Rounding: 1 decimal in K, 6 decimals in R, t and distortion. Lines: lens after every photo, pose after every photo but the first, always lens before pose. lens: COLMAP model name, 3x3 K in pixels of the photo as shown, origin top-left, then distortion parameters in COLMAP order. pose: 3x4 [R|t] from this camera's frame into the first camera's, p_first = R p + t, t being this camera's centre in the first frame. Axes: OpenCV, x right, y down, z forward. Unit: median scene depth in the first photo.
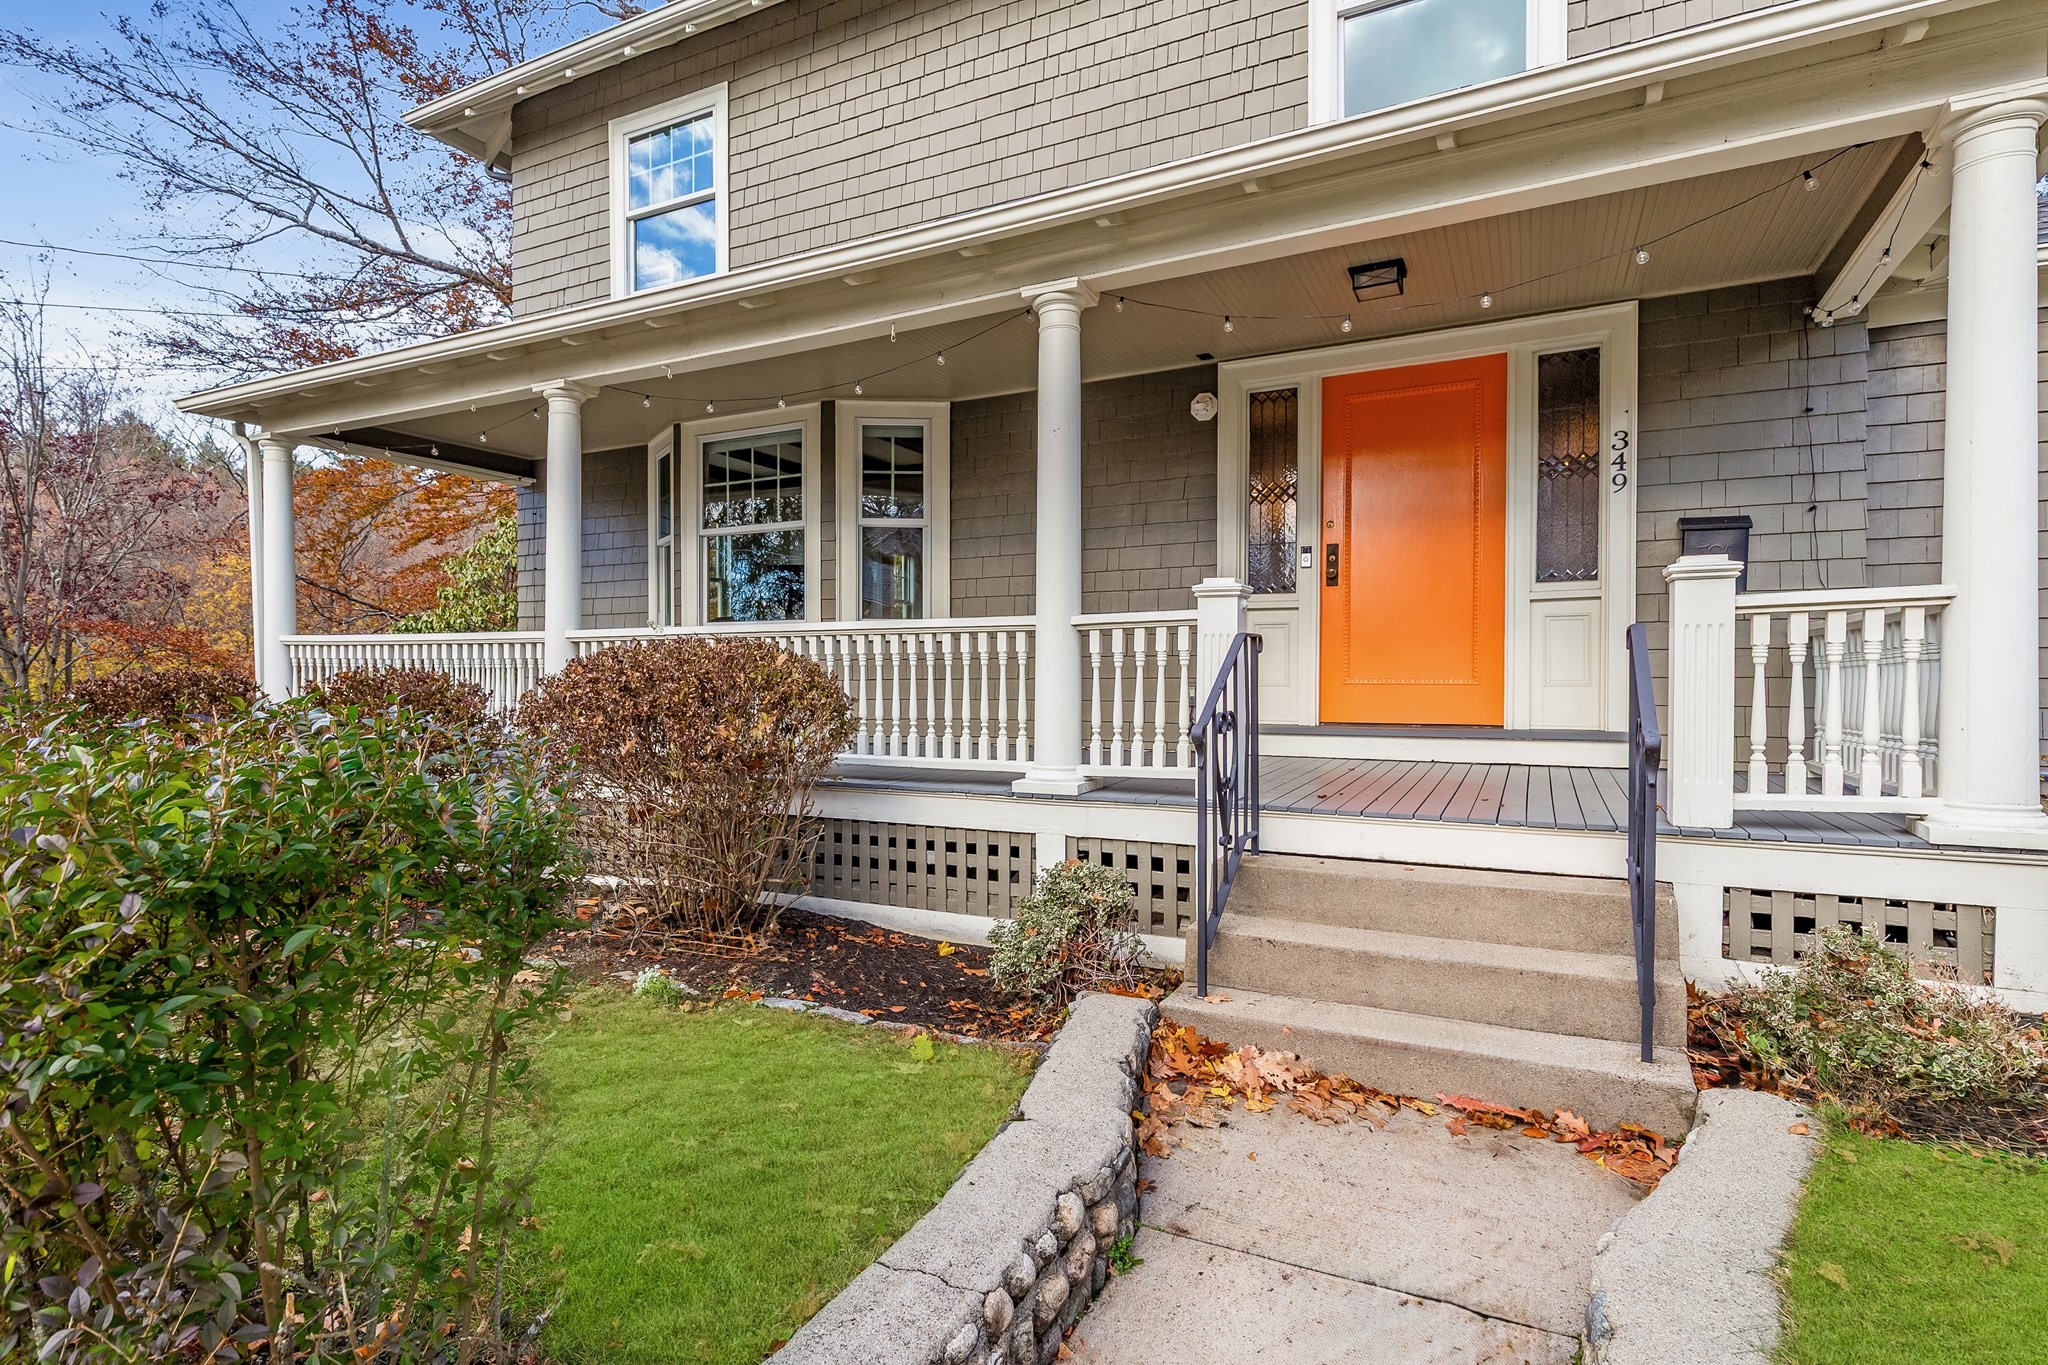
lens RADIAL K [[953.3, 0, 1013.6], [0, 953.3, 681.1], [0, 0, 1]] dist [0.006088, 0.001347]
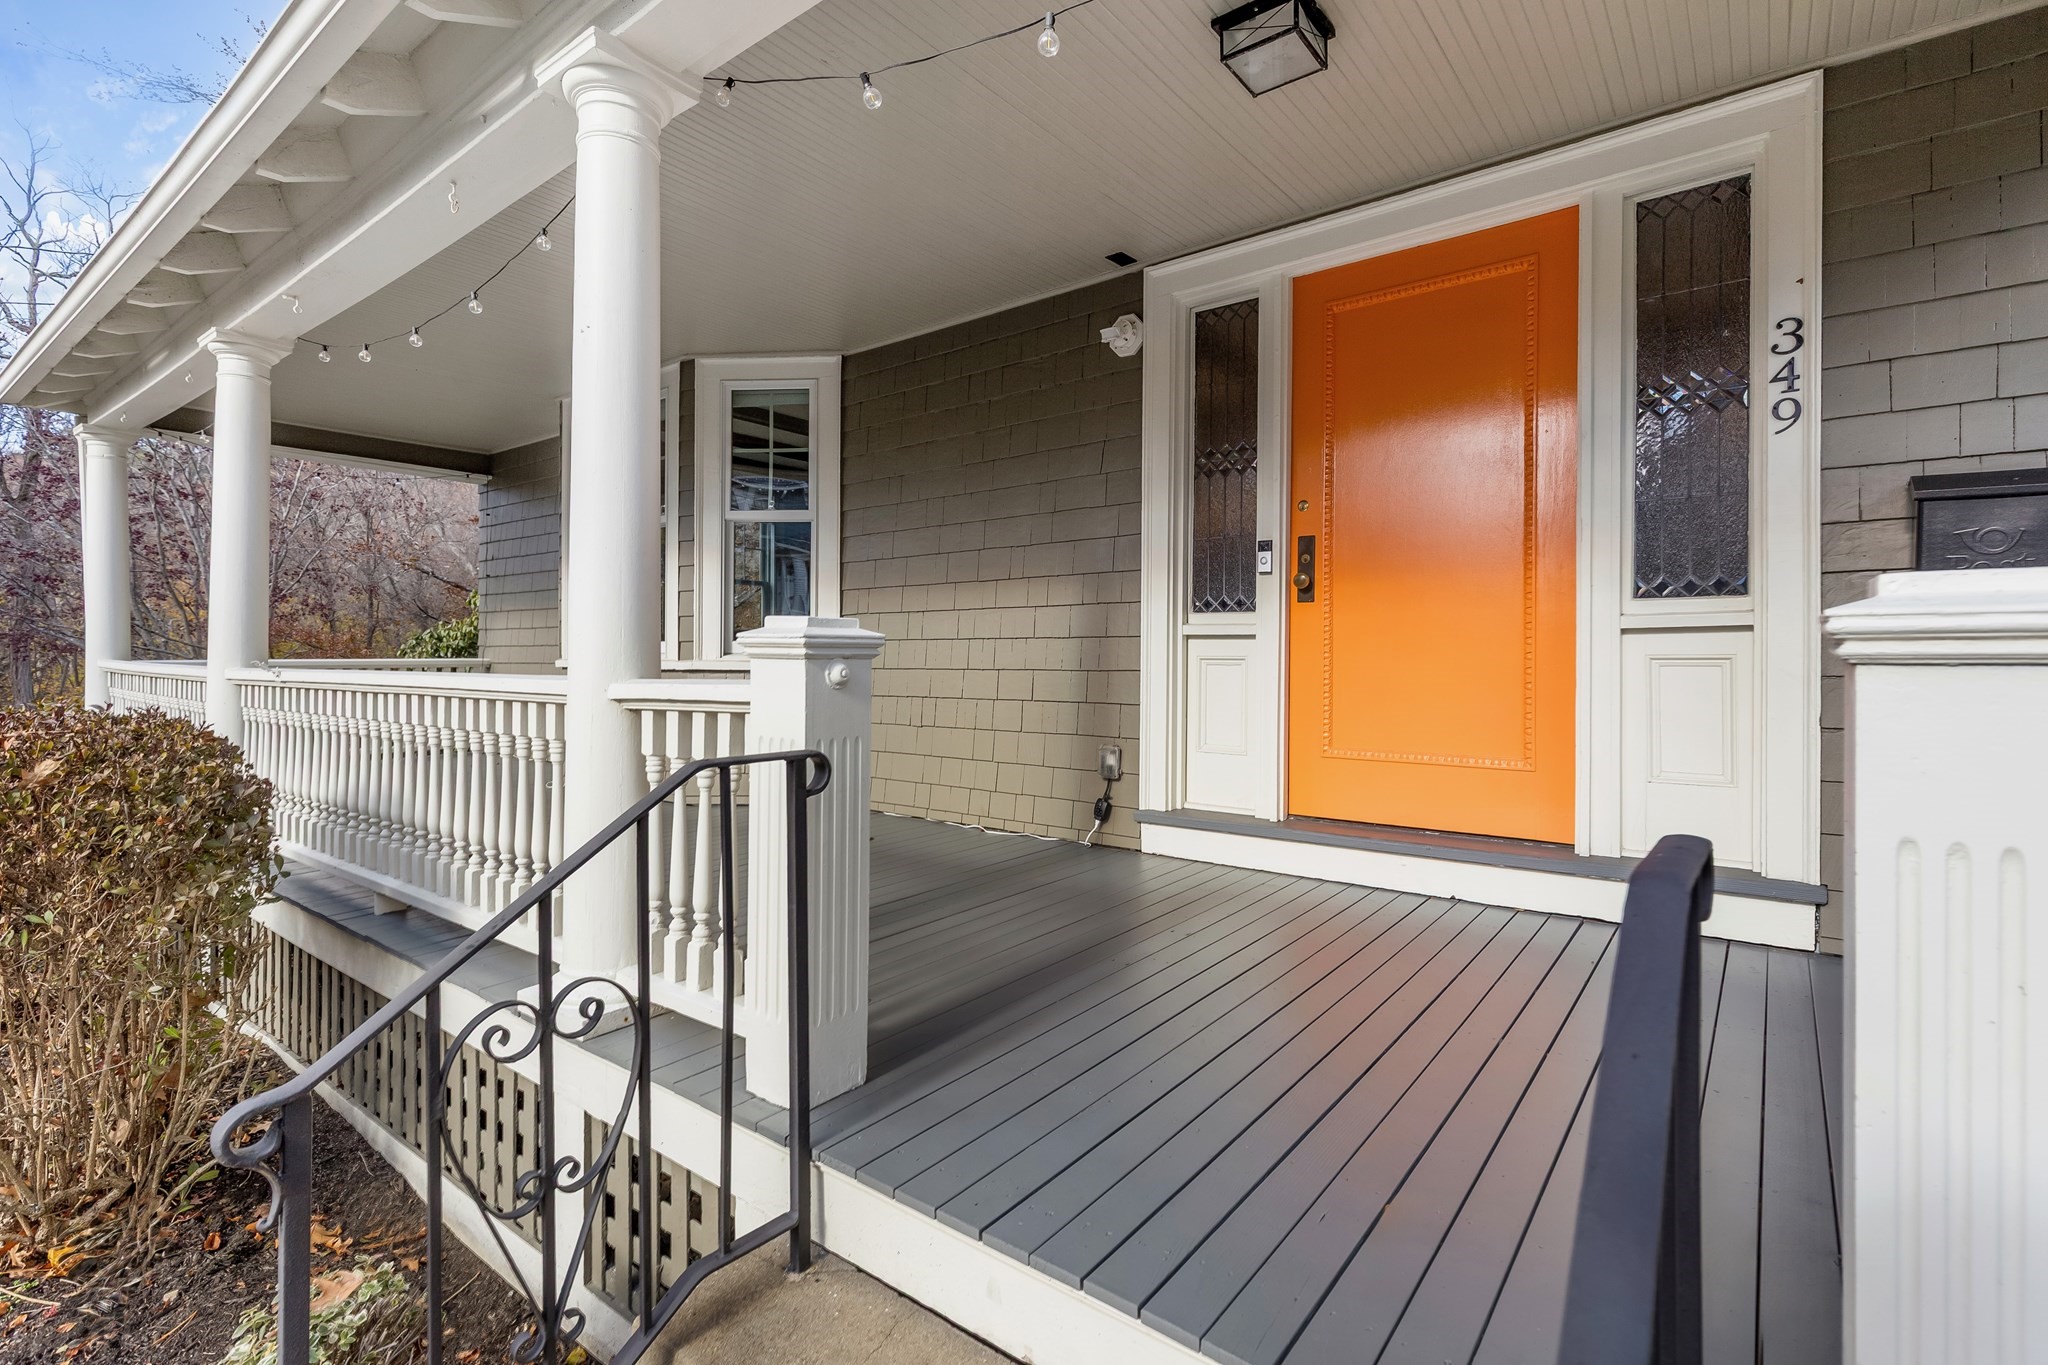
lens RADIAL K [[953.3, 0, 1033.5], [0, 953.3, 666.0], [0, 0, 1]] dist [0.006088, 0.001347]
pose [[0.990105, 0.004334, -0.140259, 0.263927], [-0.006116, 0.999906, -0.012279, -0.051956], [0.140193, 0.013015, 0.990039, 0.371820]]
